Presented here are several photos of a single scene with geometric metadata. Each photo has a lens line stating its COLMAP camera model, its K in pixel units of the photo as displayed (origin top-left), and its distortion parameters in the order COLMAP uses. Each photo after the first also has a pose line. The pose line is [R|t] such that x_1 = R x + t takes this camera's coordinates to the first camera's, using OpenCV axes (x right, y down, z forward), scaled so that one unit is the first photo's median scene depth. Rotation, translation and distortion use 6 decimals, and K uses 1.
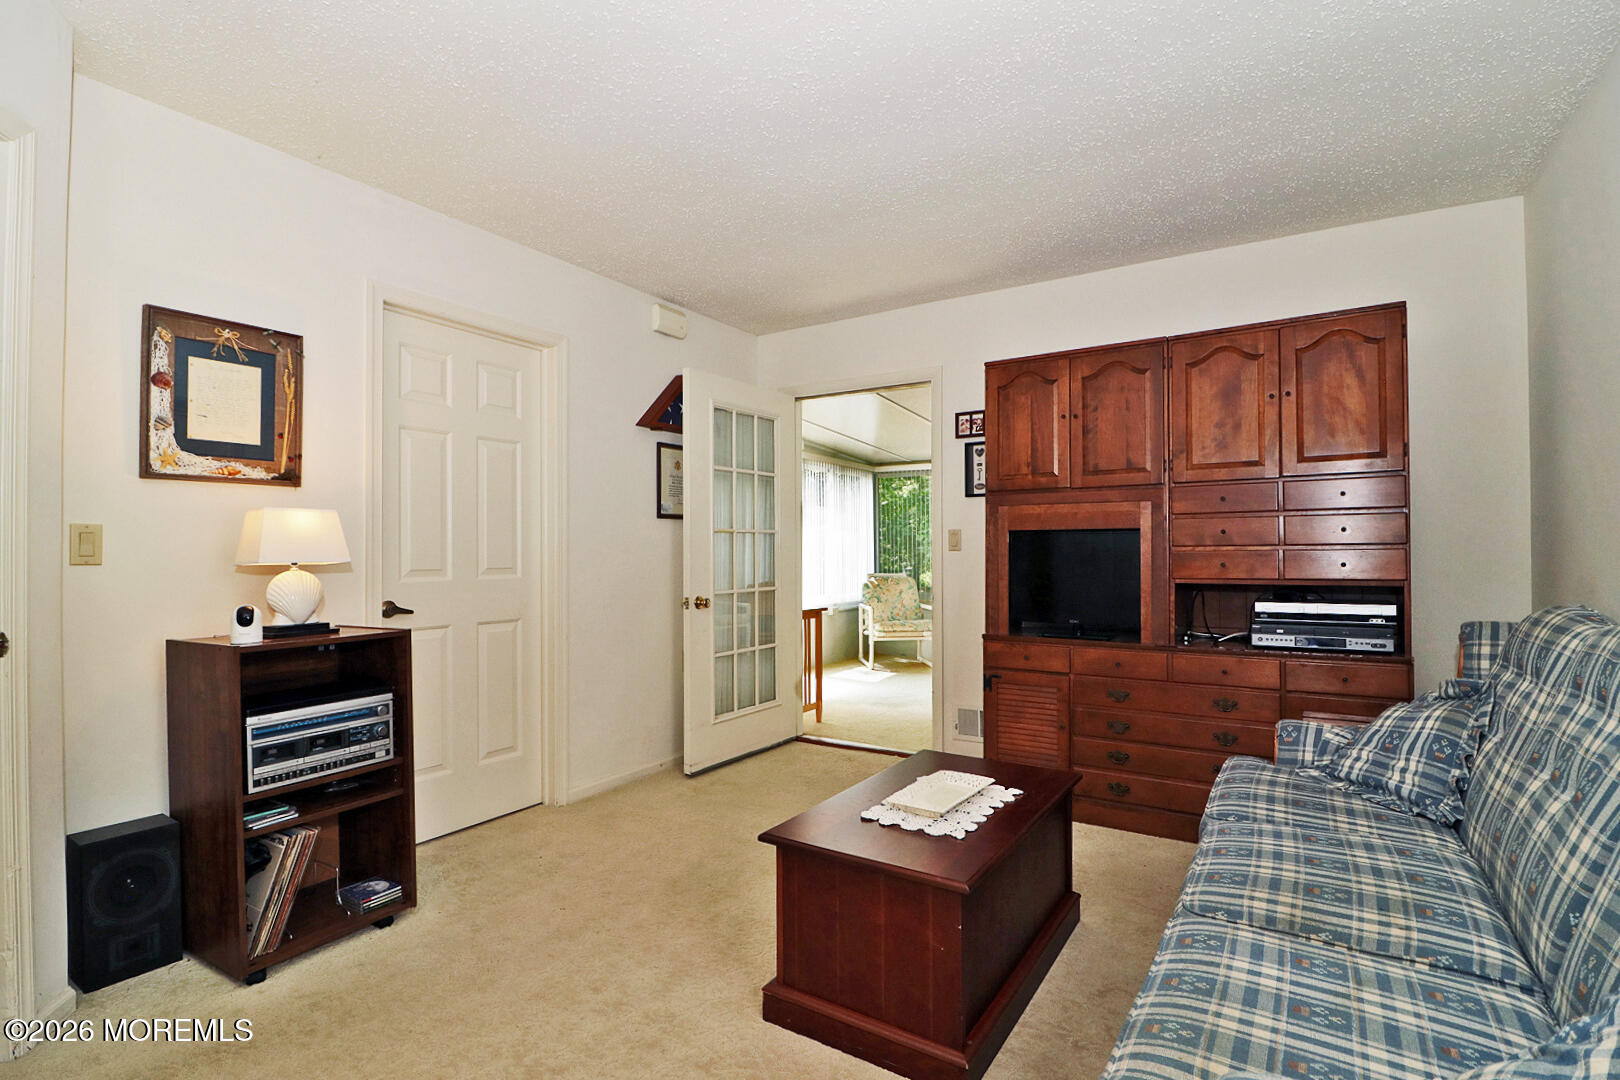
lens RADIAL K [[764.1, 0, 816.6], [0, 764.1, 548.4], [0, 0, 1]] dist [-0.002968, -0.010900]
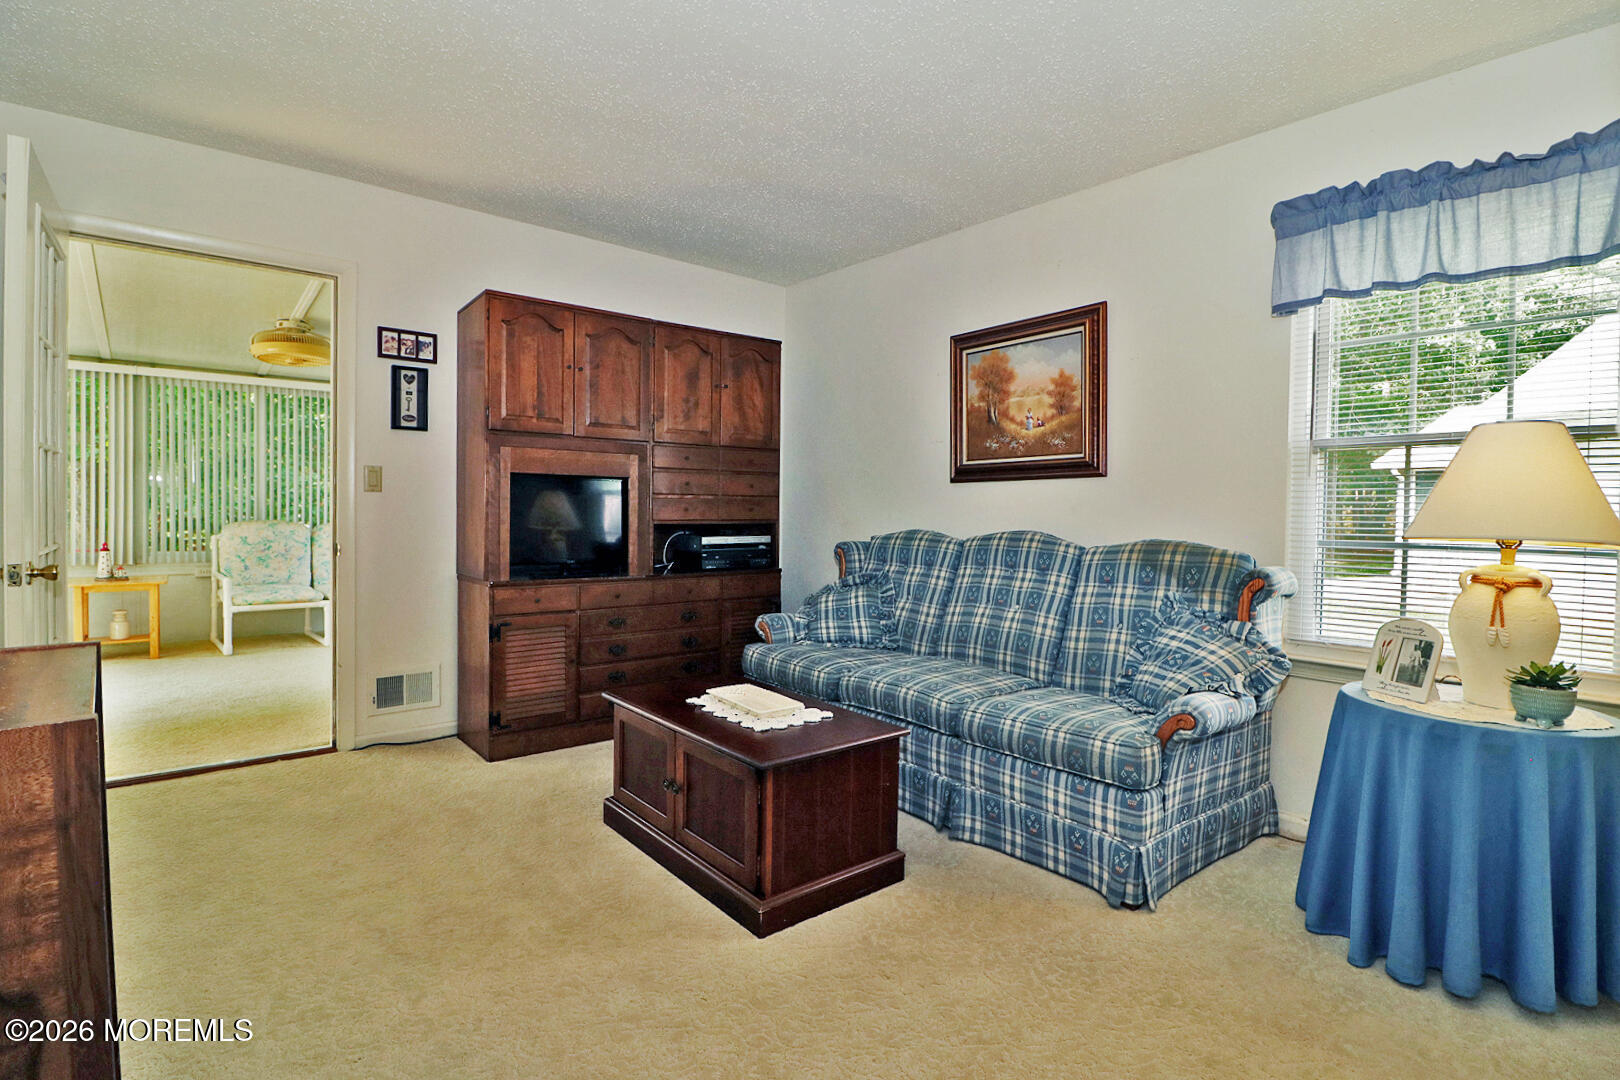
lens RADIAL K [[764.1, 0, 822.8], [0, 764.1, 530.6], [0, 0, 1]] dist [-0.002968, -0.010900]
pose [[0.311340, -0.022778, 0.950026, -0.570664], [-0.022398, 0.999259, 0.031299, 0.011048], [-0.950035, -0.031024, 0.310599, 0.338119]]
